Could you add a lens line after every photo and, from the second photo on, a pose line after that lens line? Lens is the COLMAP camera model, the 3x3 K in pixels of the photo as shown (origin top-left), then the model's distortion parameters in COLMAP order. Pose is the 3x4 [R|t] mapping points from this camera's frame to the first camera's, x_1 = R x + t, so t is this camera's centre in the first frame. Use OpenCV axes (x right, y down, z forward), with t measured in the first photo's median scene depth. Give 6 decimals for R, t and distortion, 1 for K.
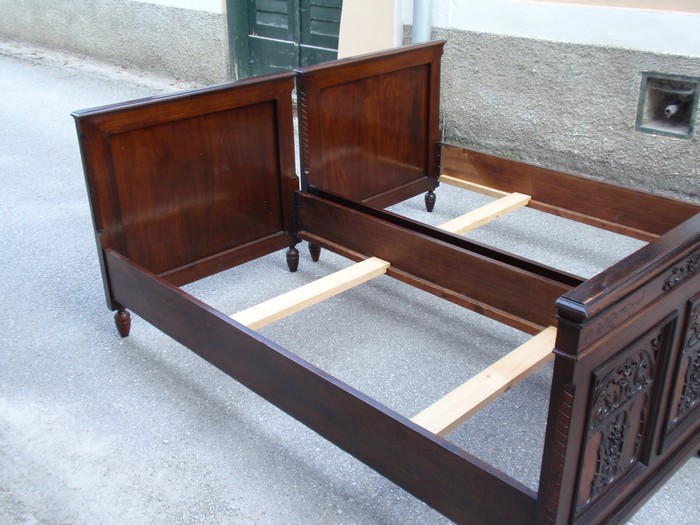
lens RADIAL K [[795.6, 0, 365.4], [0, 795.6, 296.3], [0, 0, 1]] dist [-0.012279, 0.027404]
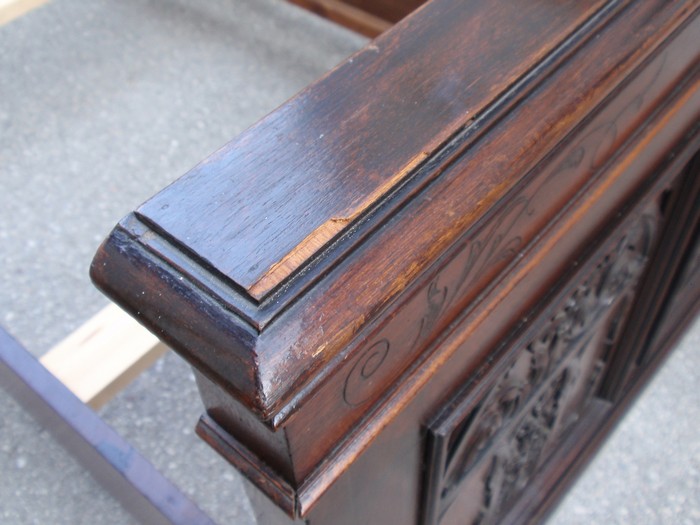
lens RADIAL K [[795.6, 0, 365.4], [0, 795.6, 296.3], [0, 0, 1]] dist [-0.012279, 0.027404]
pose [[0.996958, -0.074422, 0.023135, 0.146772], [0.059162, 0.915930, 0.396953, -0.016686], [-0.050733, -0.394376, 0.917547, 0.434178]]
